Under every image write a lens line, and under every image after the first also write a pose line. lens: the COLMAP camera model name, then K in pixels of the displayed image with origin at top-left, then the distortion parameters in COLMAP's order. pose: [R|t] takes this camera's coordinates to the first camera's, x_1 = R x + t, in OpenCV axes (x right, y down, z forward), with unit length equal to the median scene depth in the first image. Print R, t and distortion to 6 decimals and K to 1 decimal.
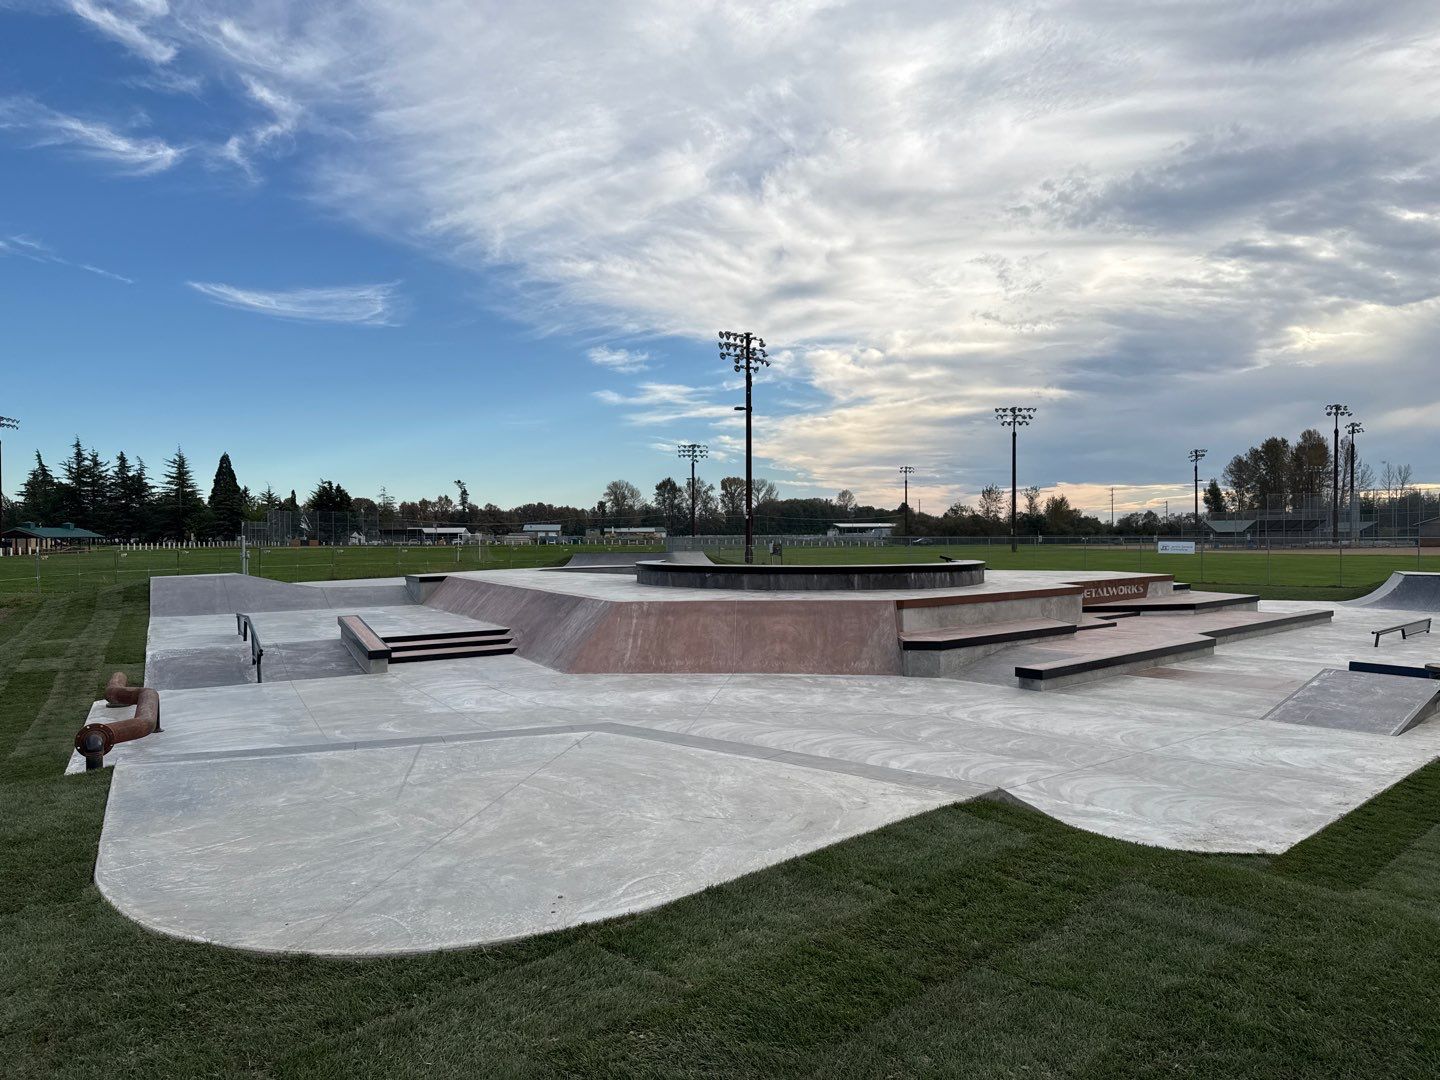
lens RADIAL K [[1129.5, 0, 652.5], [0, 1129.5, 558.4], [0, 0, 1]] dist [0.039147, -0.080157]
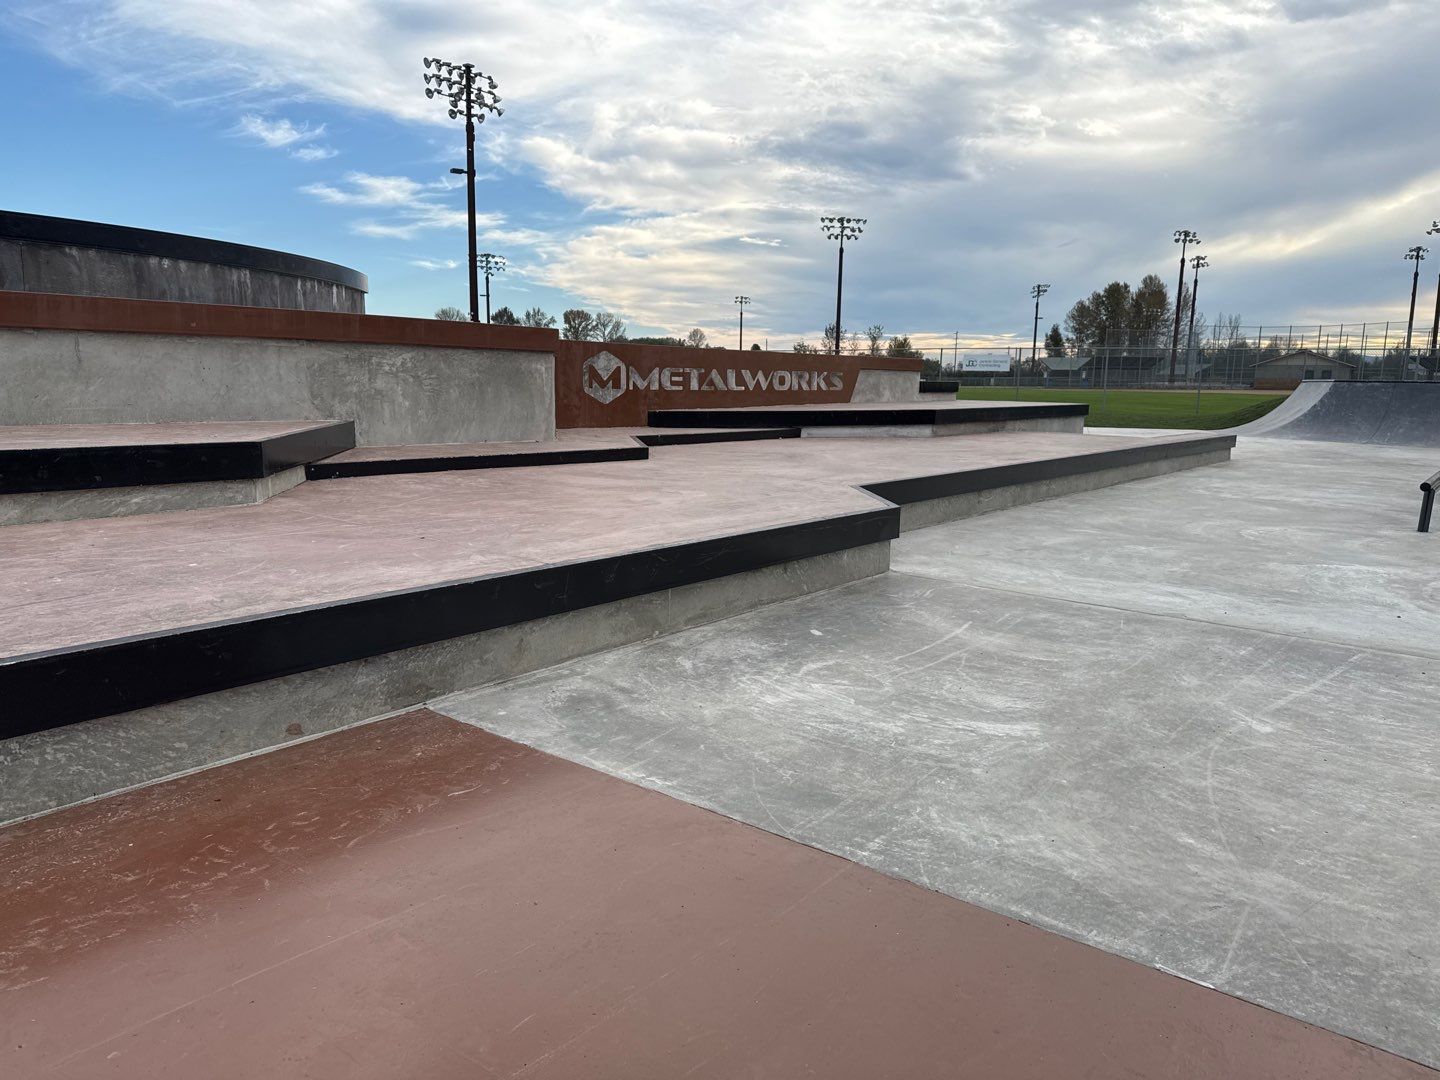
lens RADIAL K [[1082.5, 0, 727.0], [0, 1082.5, 571.0], [0, 0, 1]] dist [0.120584, -0.252668]
pose [[0.985171, -0.006151, 0.171466, 0.079142], [-0.019780, 0.988622, 0.149112, 0.009474], [-0.170433, -0.150292, 0.973840, 0.146703]]
